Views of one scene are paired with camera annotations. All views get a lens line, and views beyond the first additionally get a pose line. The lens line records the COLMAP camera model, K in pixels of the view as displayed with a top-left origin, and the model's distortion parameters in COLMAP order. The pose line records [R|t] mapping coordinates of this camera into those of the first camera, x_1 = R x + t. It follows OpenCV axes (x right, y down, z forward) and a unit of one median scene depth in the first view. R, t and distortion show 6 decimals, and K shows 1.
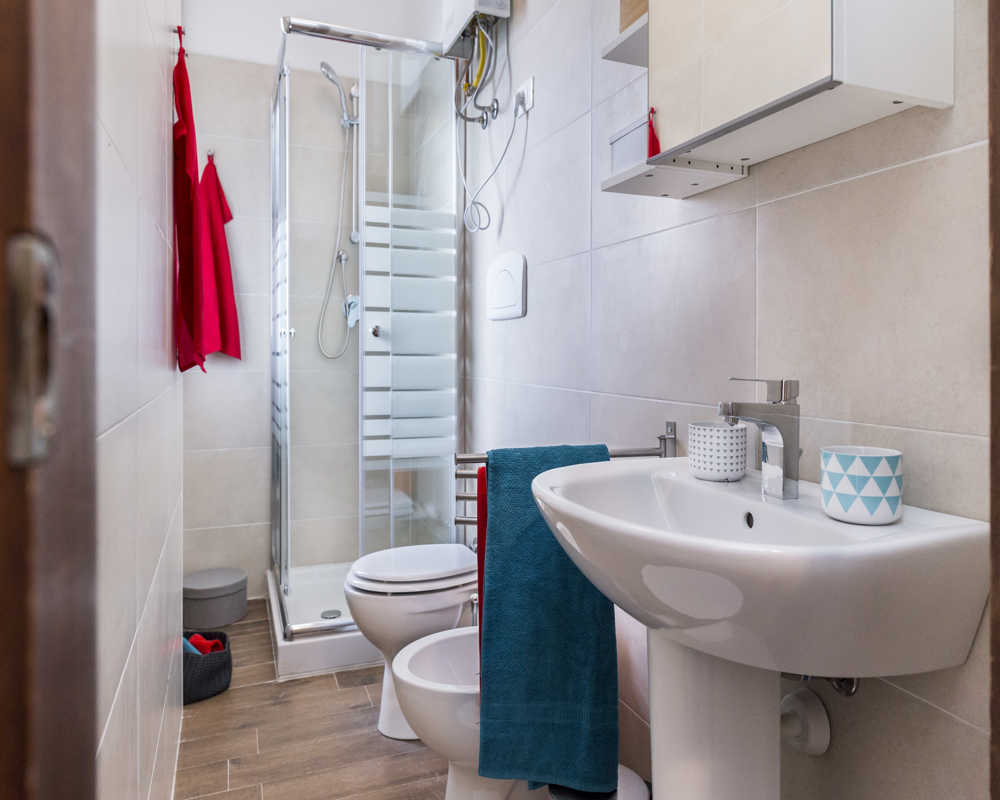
lens RADIAL K [[679.4, 0, 512.4], [0, 679.4, 364.1], [0, 0, 1]] dist [0.024492, -0.027403]
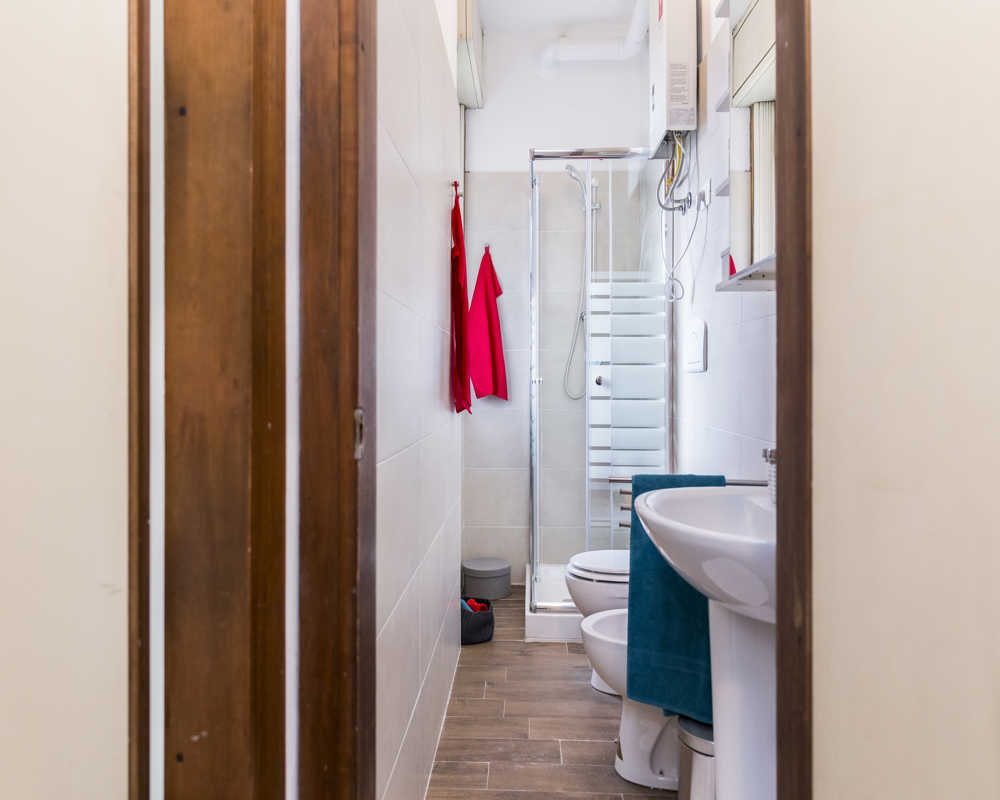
lens RADIAL K [[679.4, 0, 505.4], [0, 679.4, 400.8], [0, 0, 1]] dist [0.024492, -0.027403]
pose [[0.911824, 0.009009, -0.410483, 0.163028], [-0.005297, 0.999934, 0.010181, -0.023013], [0.410547, -0.007109, 0.911812, -0.229908]]
